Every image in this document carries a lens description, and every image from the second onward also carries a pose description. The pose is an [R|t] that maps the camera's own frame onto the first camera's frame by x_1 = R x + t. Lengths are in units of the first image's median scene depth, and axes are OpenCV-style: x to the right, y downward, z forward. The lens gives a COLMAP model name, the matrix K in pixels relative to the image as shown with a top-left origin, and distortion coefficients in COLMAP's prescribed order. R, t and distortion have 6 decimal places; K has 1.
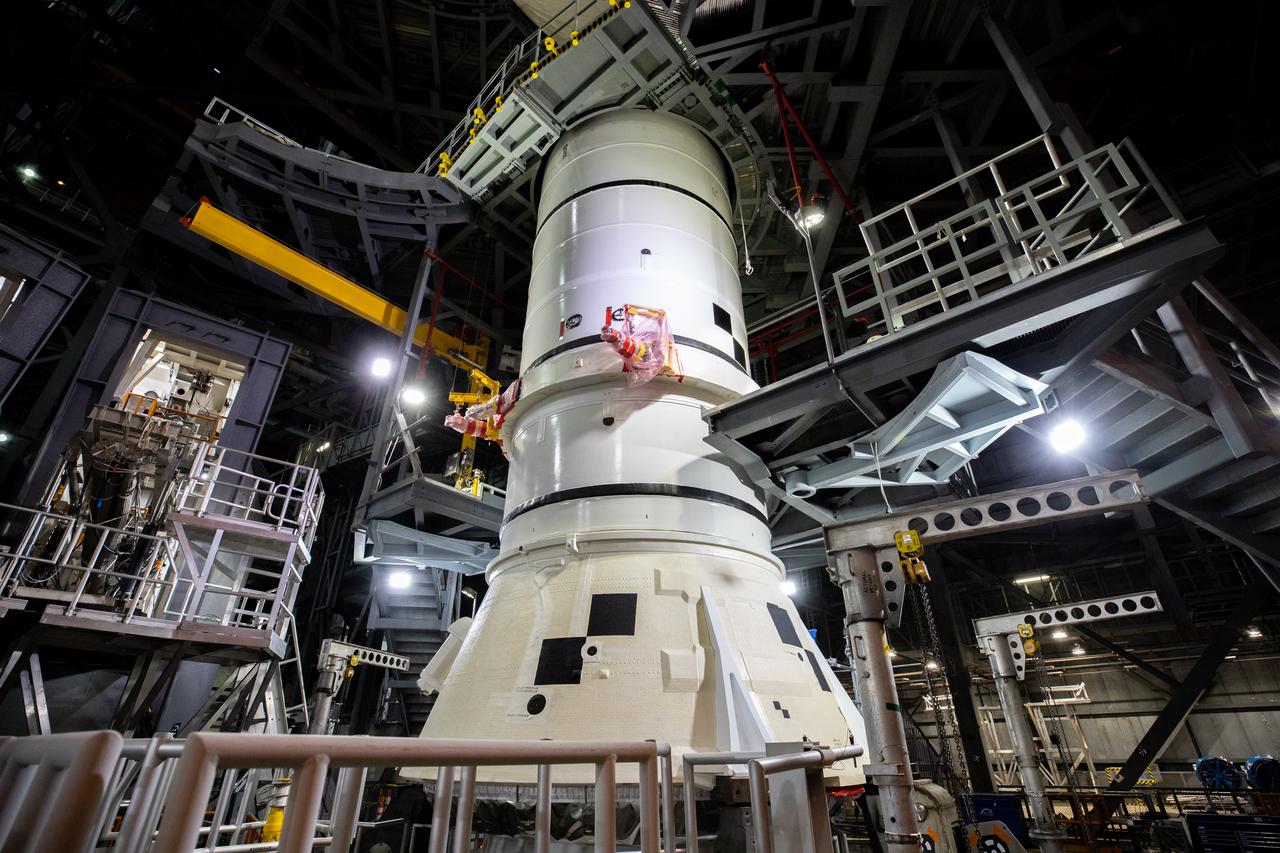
lens RADIAL K [[586.3, 0, 642.2], [0, 586.3, 428.8], [0, 0, 1]] dist [-0.045337, 0.014916]
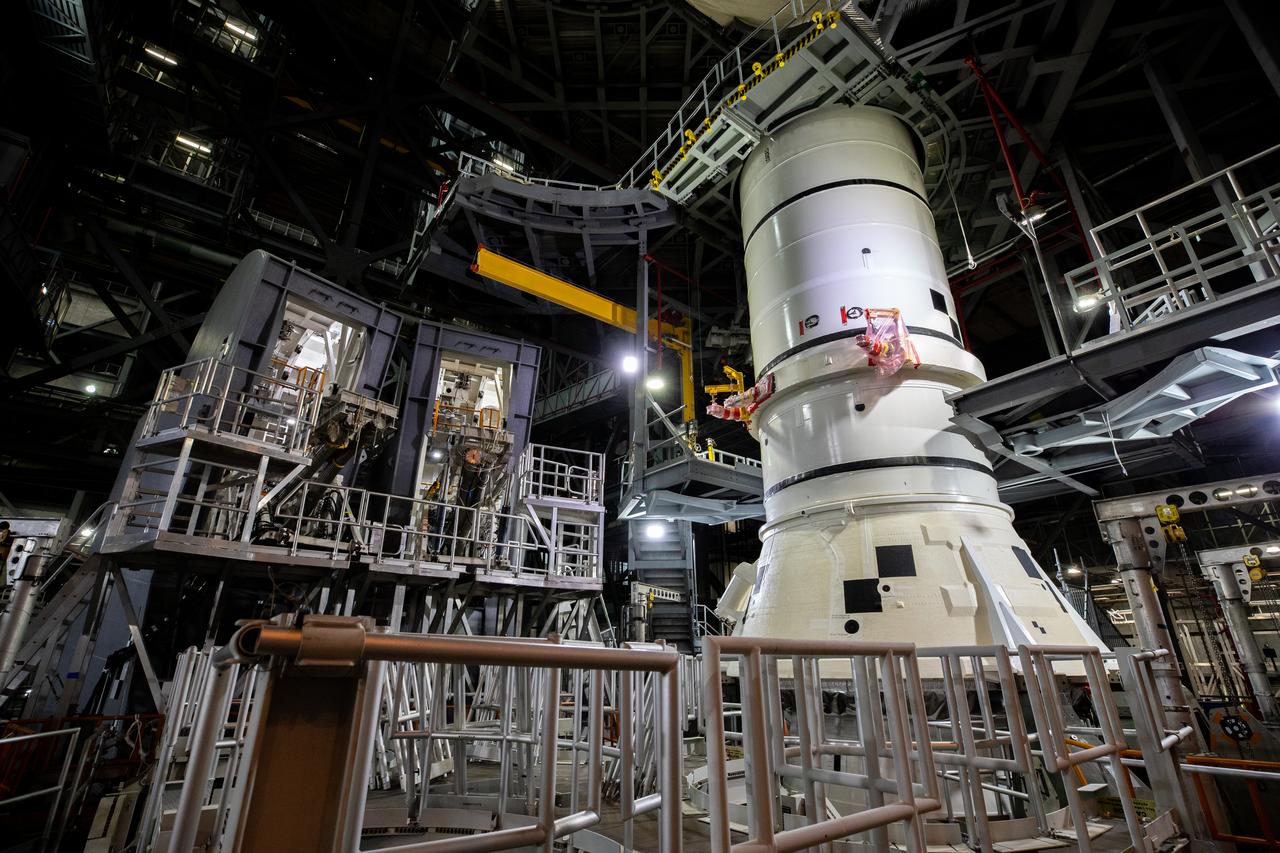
lens RADIAL K [[586.3, 0, 642.2], [0, 586.3, 428.8], [0, 0, 1]] dist [-0.045337, 0.014916]
pose [[0.974952, -0.076834, -0.208724, -0.205678], [0.102234, 0.988235, 0.113751, -0.126482], [0.197528, -0.132240, 0.971337, -0.242105]]
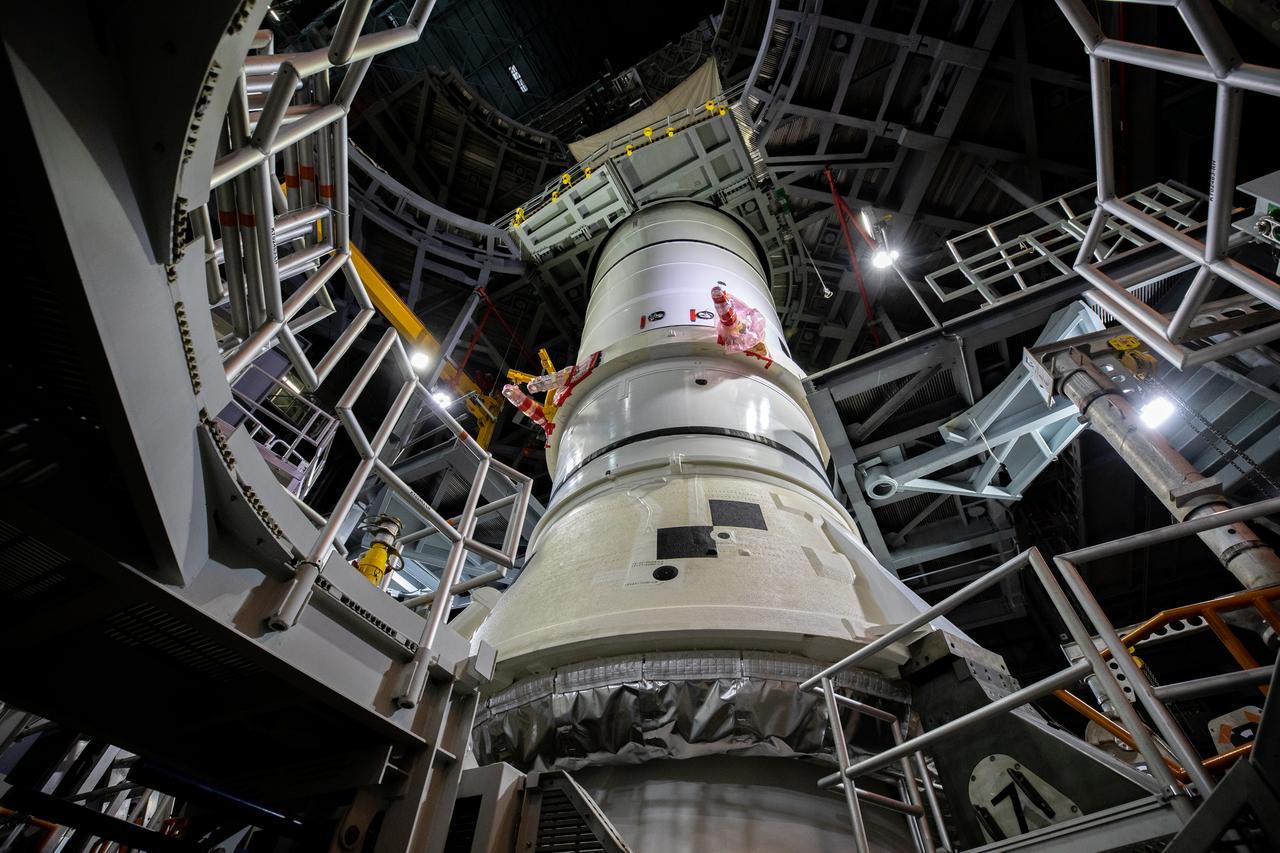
lens RADIAL K [[586.3, 0, 642.2], [0, 586.3, 428.8], [0, 0, 1]] dist [-0.045337, 0.014916]
pose [[0.979077, 0.174553, 0.104590, -0.197244], [-0.124911, 0.921292, -0.368264, 0.350800], [-0.160640, 0.347495, 0.923819, 0.110556]]
